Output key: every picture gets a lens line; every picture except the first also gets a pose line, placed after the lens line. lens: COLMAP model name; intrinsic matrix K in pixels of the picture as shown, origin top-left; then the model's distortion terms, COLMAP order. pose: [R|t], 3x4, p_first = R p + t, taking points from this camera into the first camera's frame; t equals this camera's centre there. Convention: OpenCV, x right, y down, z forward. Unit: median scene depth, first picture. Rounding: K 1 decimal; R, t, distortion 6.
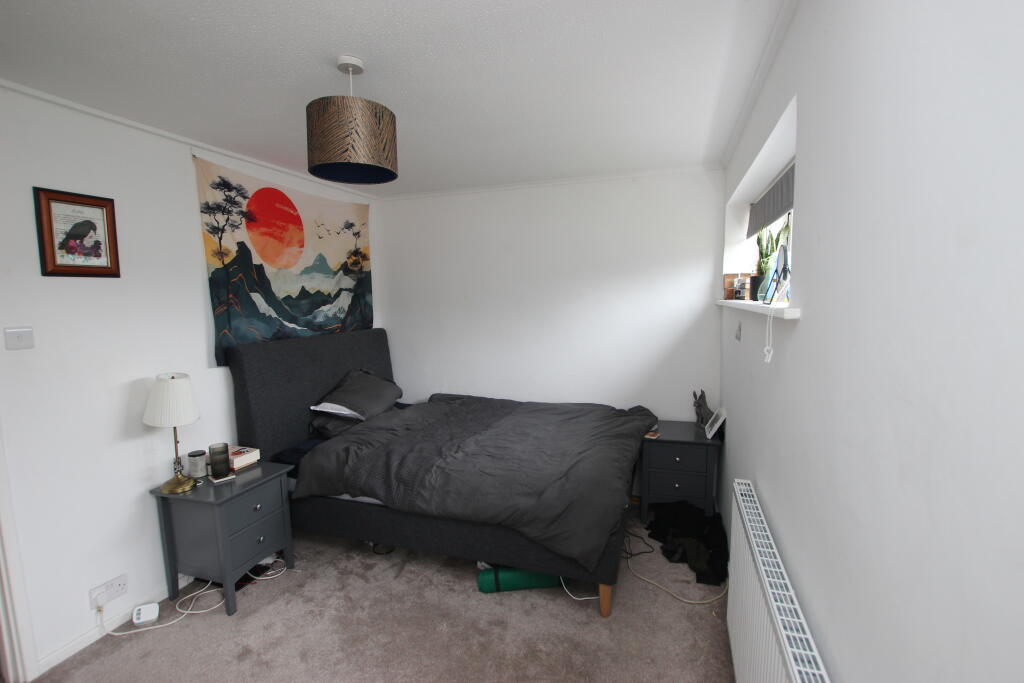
lens RADIAL K [[498.8, 0, 512.0], [0, 498.8, 341.5], [0, 0, 1]] dist [0.001314, 0.000049]
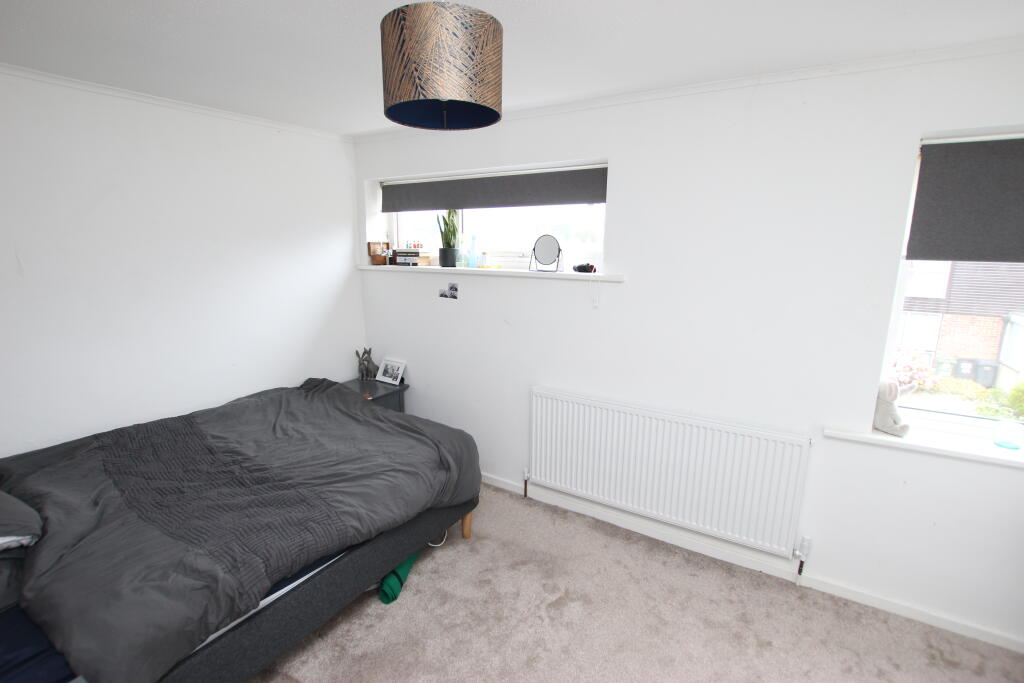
lens RADIAL K [[475.1, 0, 512.0], [0, 475.1, 341.5], [0, 0, 1]] dist [-0.000473, -0.000092]
pose [[0.251843, -0.186235, 0.949680, -0.574501], [0.109633, 0.980482, 0.163202, -0.055707], [-0.961538, 0.063015, 0.267346, 0.419495]]
